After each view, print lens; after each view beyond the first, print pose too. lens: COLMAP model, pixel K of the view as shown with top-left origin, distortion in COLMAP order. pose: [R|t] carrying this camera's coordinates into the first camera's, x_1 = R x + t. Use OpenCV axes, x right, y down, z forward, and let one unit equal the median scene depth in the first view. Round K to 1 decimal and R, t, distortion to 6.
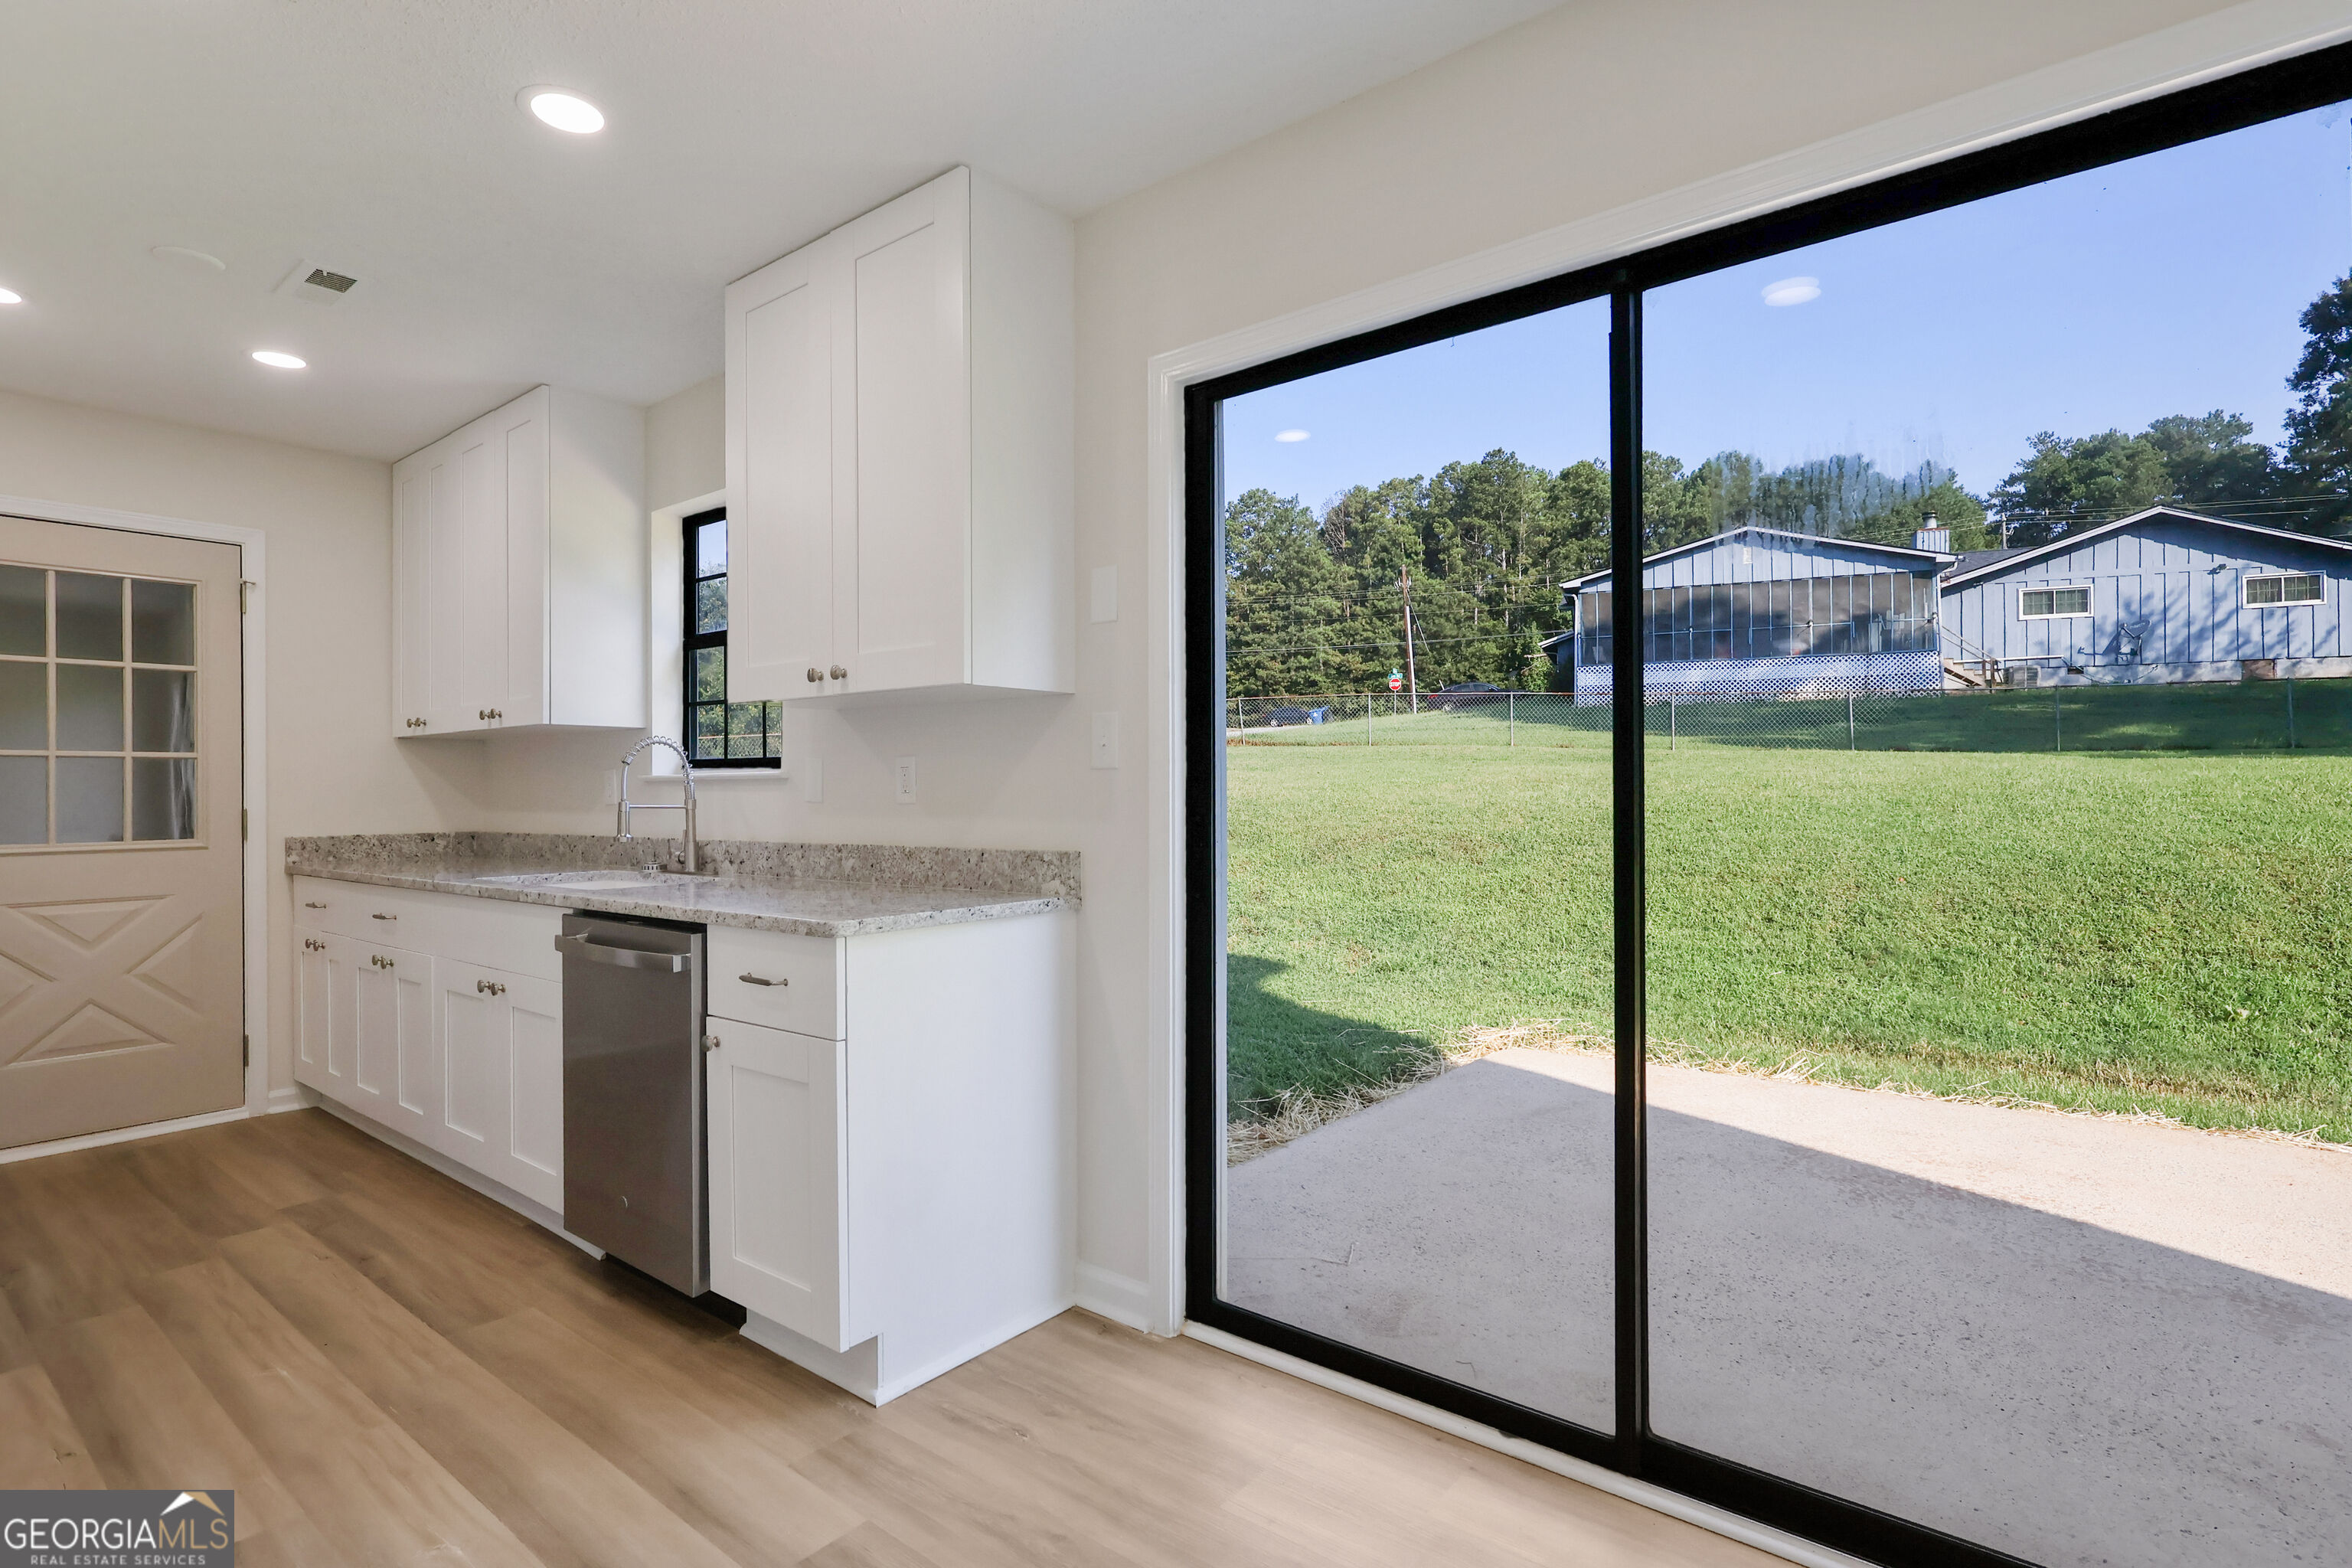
lens RADIAL K [[1211.3, 0, 1193.0], [0, 1211.3, 781.9], [0, 0, 1]] dist [-0.006454, 0.000862]
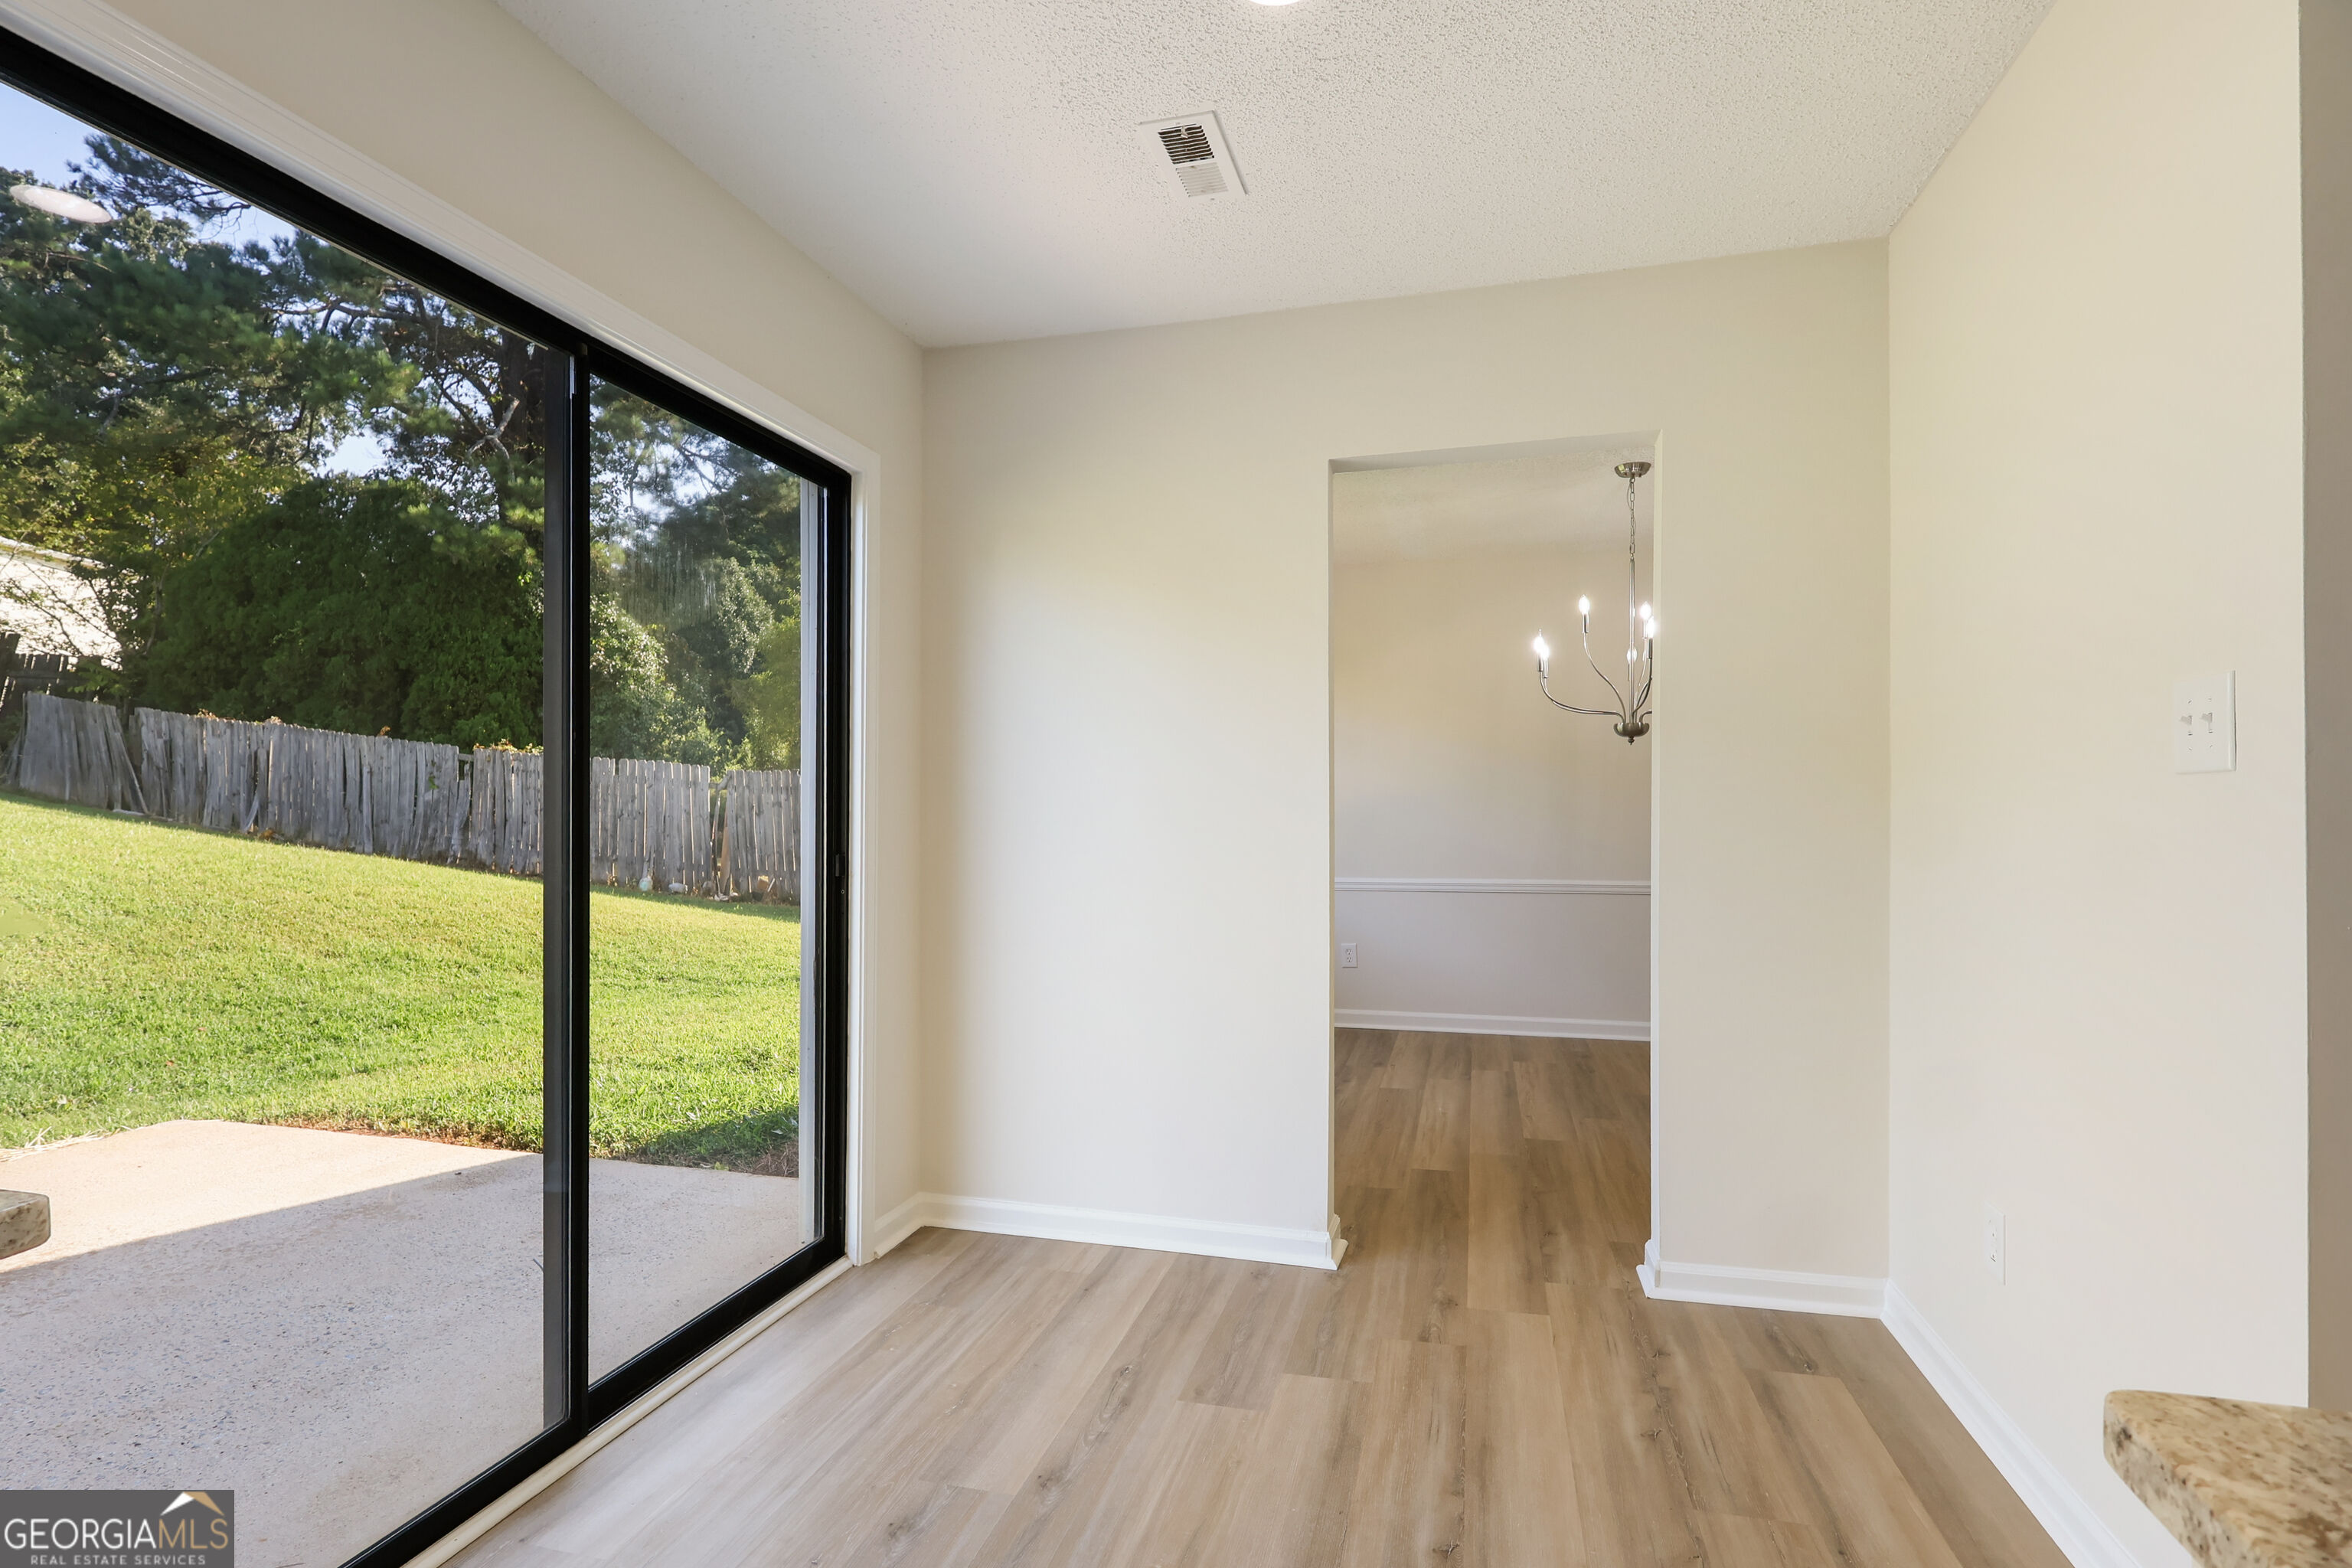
lens RADIAL K [[1133.9, 0, 1161.7], [0, 1133.9, 795.5], [0, 0, 1]] dist [-0.006848, -0.000008]
pose [[-0.403510, 0.017602, 0.914806, -0.625710], [0.006290, 0.999845, -0.016464, 0.007509], [-0.914954, -0.000889, -0.403558, 0.734150]]
